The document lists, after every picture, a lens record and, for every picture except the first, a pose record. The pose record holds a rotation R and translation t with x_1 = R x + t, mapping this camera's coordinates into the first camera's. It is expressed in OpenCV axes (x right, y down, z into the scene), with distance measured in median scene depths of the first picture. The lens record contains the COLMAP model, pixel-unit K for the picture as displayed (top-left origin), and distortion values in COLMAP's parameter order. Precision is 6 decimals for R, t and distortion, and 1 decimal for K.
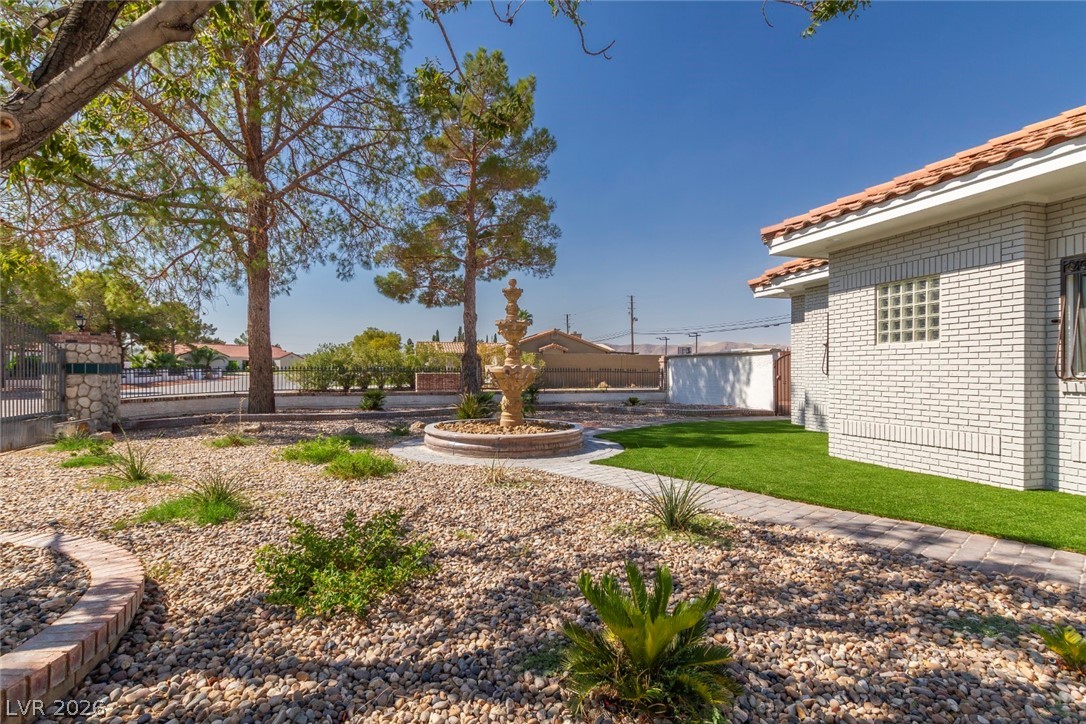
lens RADIAL K [[512.5, 0, 513.8], [0, 512.5, 371.8], [0, 0, 1]] dist [0.001920, -0.005574]
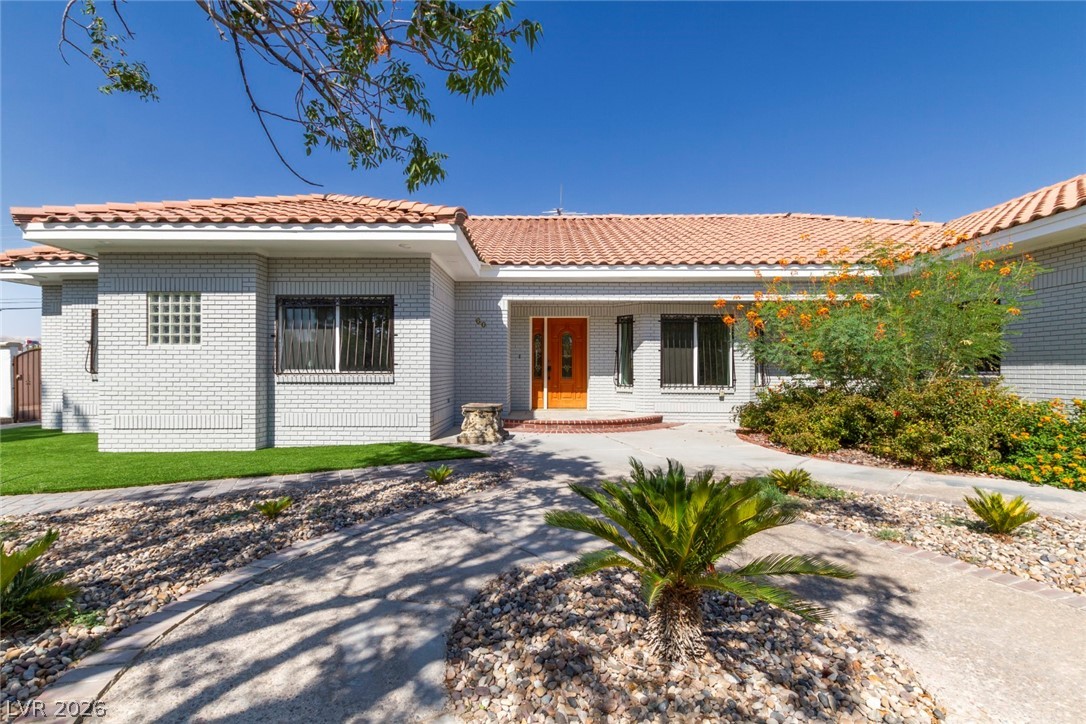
lens RADIAL K [[519.6, 0, 553.0], [0, 519.6, 371.2], [0, 0, 1]] dist [0.001772, -0.000832]
pose [[0.271898, -0.001414, 0.962325, -0.191382], [0.000989, 0.999999, 0.001190, 0.004739], [-0.962326, 0.000628, 0.271899, -0.212950]]
